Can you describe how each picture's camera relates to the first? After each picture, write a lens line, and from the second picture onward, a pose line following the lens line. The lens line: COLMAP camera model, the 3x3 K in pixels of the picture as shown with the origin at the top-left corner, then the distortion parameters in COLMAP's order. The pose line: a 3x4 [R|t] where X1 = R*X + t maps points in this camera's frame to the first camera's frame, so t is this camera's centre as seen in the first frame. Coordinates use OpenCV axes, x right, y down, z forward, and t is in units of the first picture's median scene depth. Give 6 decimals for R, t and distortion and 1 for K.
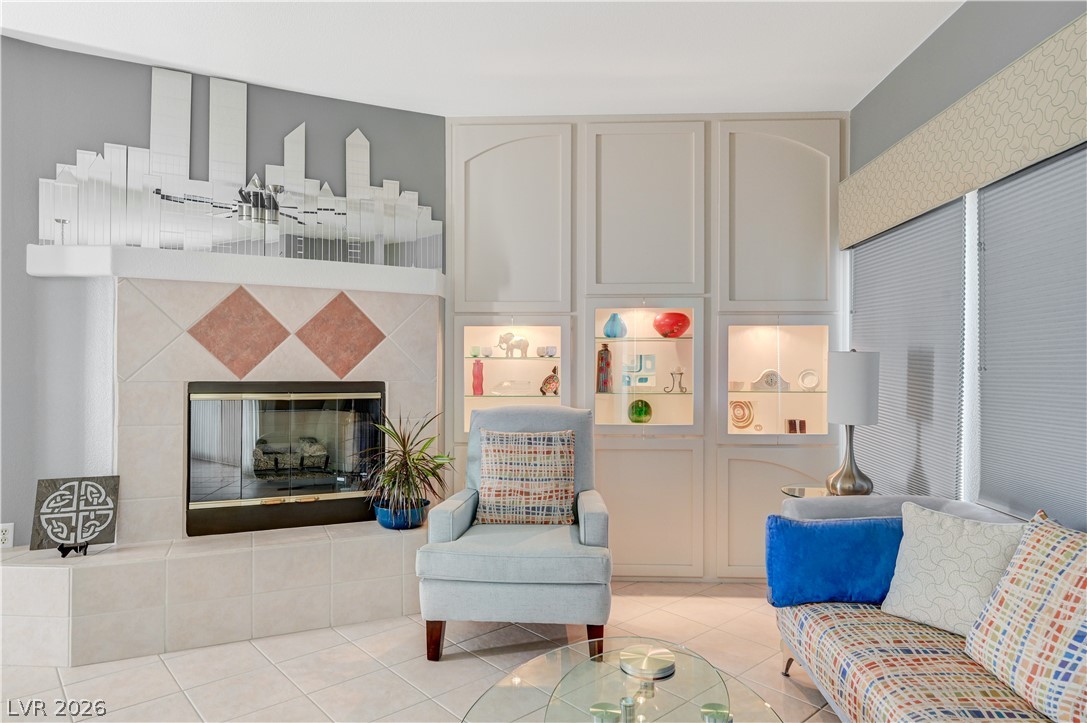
lens RADIAL K [[670.3, 0, 539.8], [0, 670.3, 366.9], [0, 0, 1]] dist [0.020565, -0.001476]
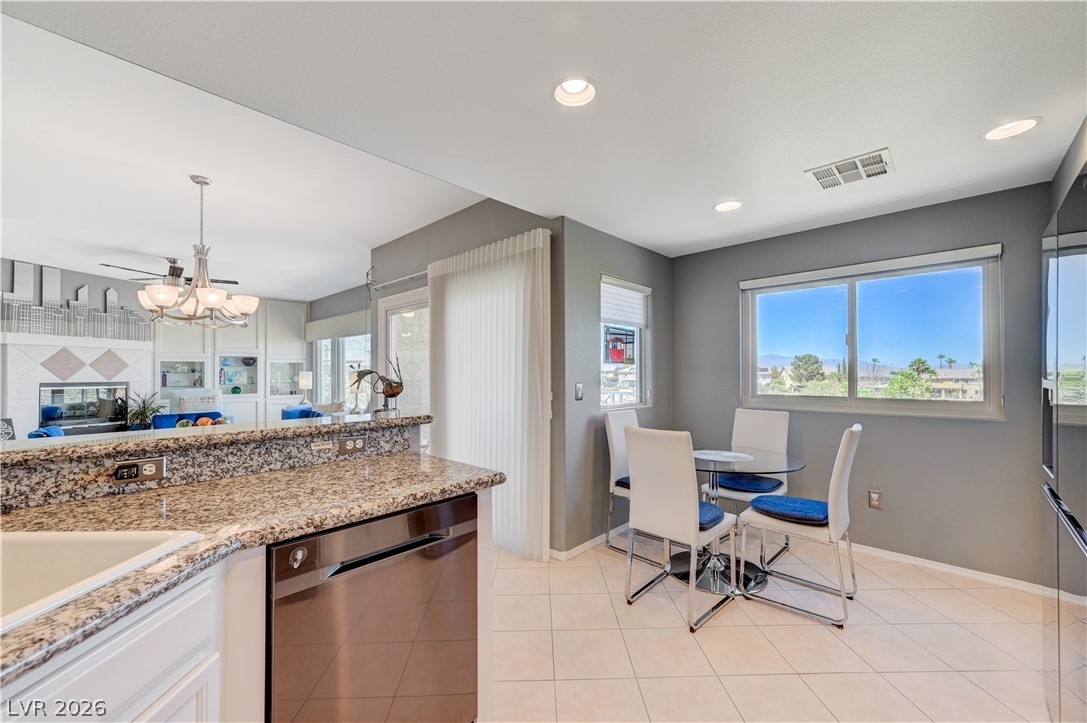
lens RADIAL K [[430.6, 0, 542.9], [0, 430.6, 369.8], [0, 0, 1]] dist [0.000408, 0.001880]
pose [[0.655039, -0.000564, 0.755595, -0.549989], [0.006802, 0.999964, -0.005150, -0.008231], [-0.755564, 0.008513, 0.655019, -1.762243]]
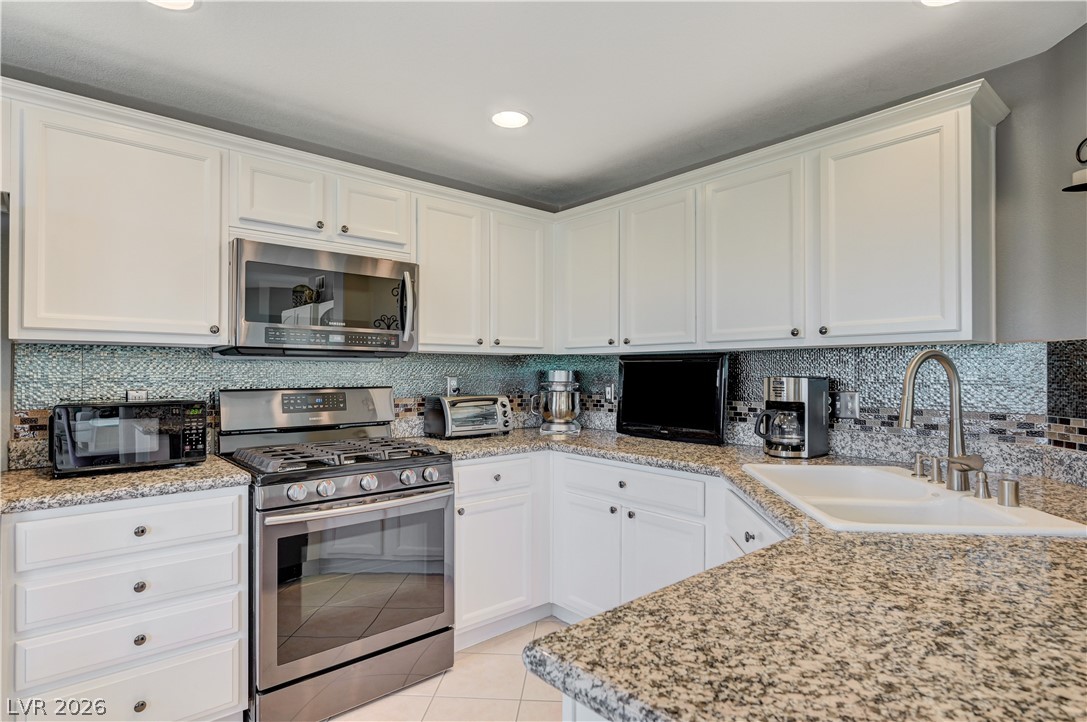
lens RADIAL K [[572.1, 0, 545.9], [0, 572.1, 370.3], [0, 0, 1]] dist [0.001758, 0.000112]
pose [[-0.722143, -0.006830, -0.691710, -0.027647], [-0.005133, 0.999977, -0.004515, -0.005296], [0.691724, 0.000290, -0.722161, -1.208457]]
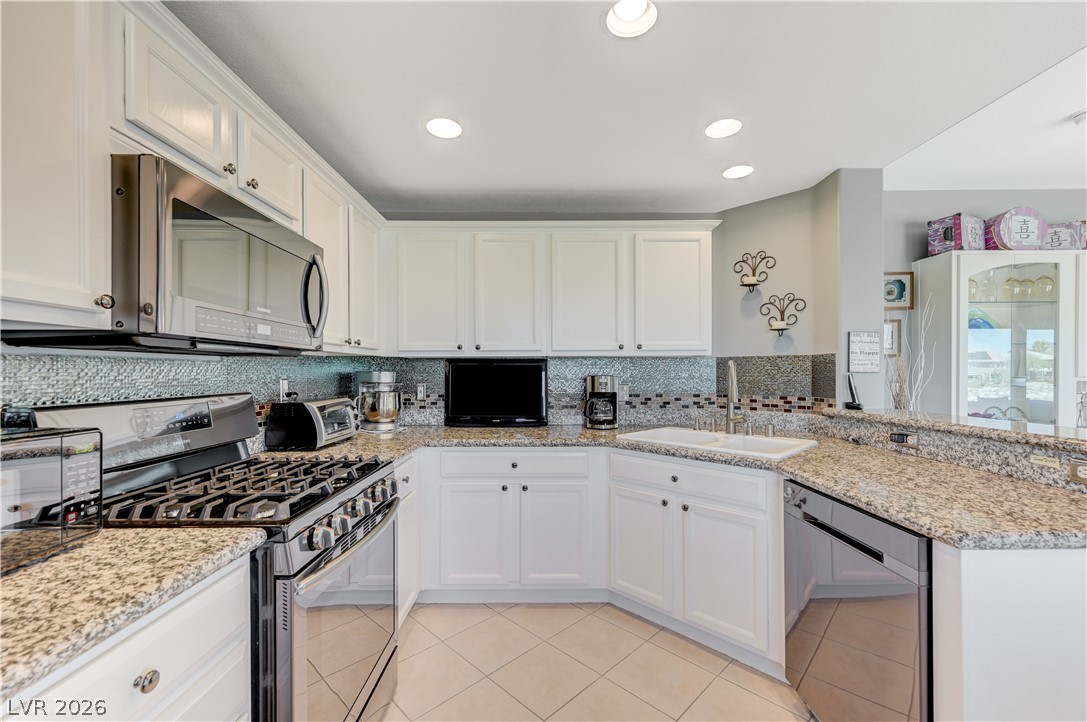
lens RADIAL K [[457.1, 0, 546.0], [0, 457.1, 367.2], [0, 0, 1]] dist [0.006183, -0.000046]
pose [[0.060499, -0.015906, -0.998042, 0.122606], [0.001583, 0.999873, -0.015839, -0.004064], [0.998167, -0.000622, 0.060516, -1.714982]]
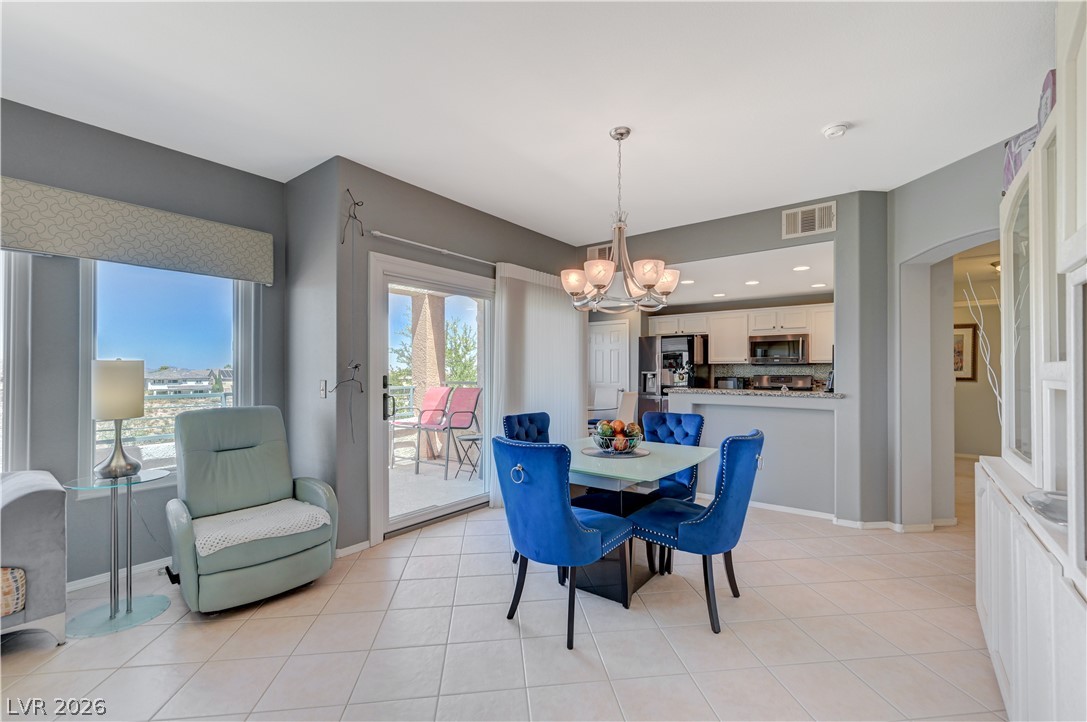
lens RADIAL K [[457.1, 0, 552.3], [0, 457.1, 369.5], [0, 0, 1]] dist [0.006183, -0.000046]
pose [[-0.824480, -0.003978, 0.565877, -0.708303], [-0.004136, 0.999991, 0.001004, -0.006237], [-0.565876, -0.001513, -0.824489, 0.379114]]
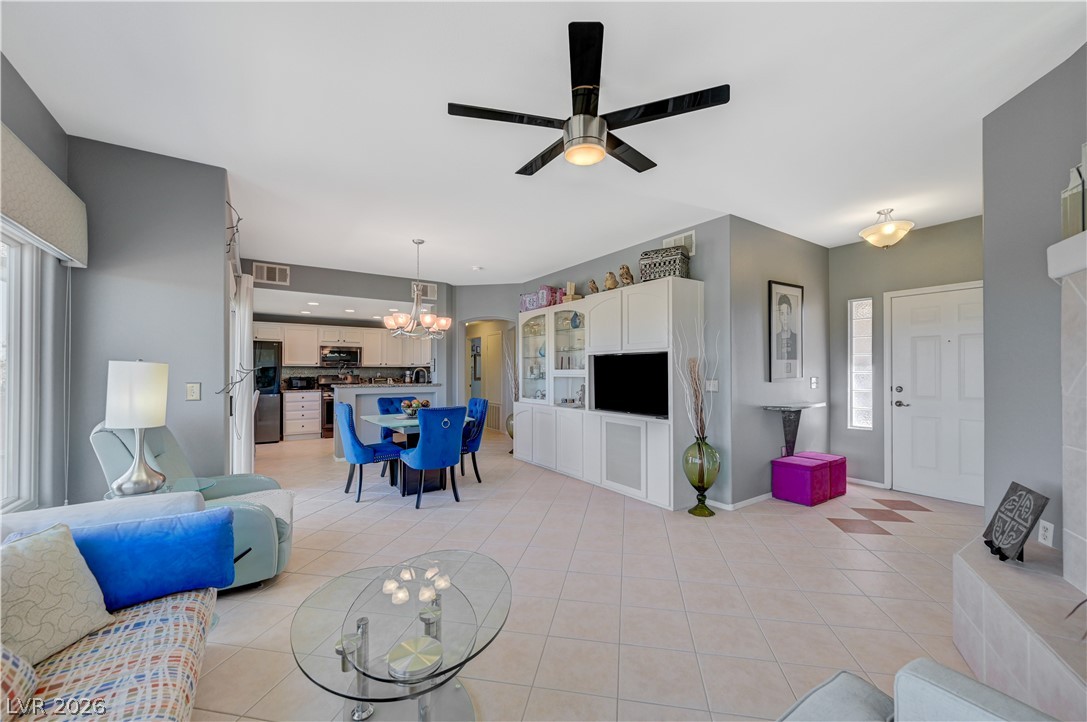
lens RADIAL K [[430.6, 0, 548.1], [0, 430.6, 370.7], [0, 0, 1]] dist [0.000408, 0.001880]
pose [[-0.794318, -0.004813, -0.607483, 0.274299], [-0.003255, 0.999988, -0.003667, -0.004670], [0.607494, -0.000936, -0.794324, 1.074870]]
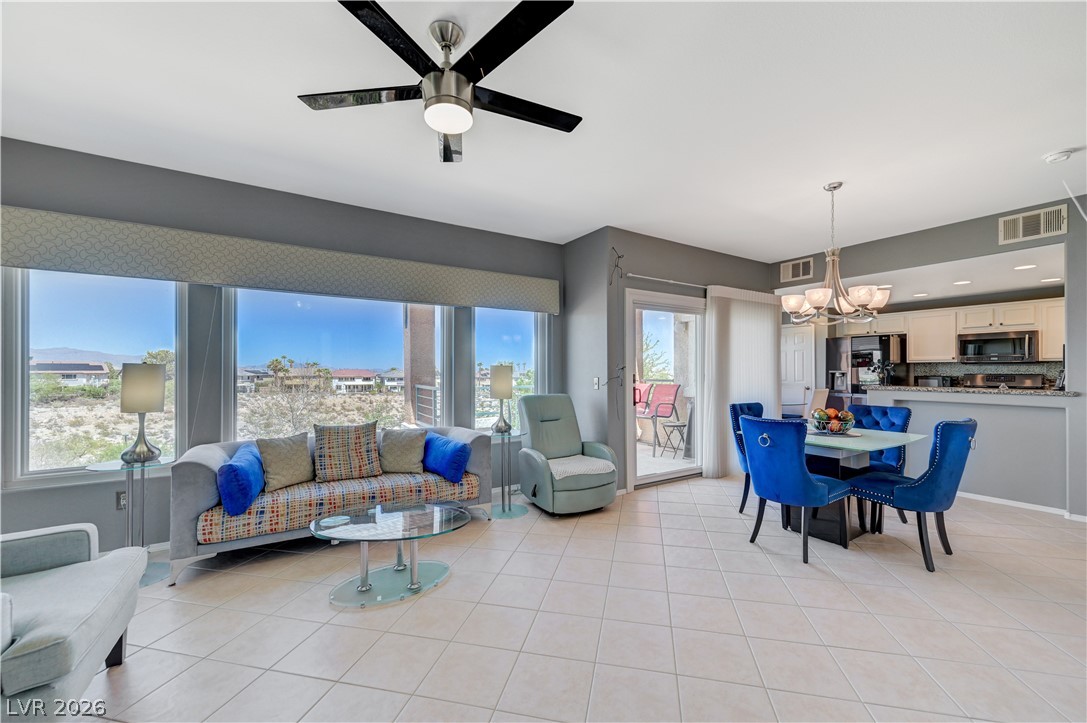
lens RADIAL K [[430.6, 0, 550.0], [0, 430.6, 369.6], [0, 0, 1]] dist [0.000408, 0.001880]
pose [[-0.581784, -0.001928, 0.813341, -0.780710], [0.001043, 0.999995, 0.003117, -0.009786], [-0.813343, 0.002662, -0.581779, 0.791563]]
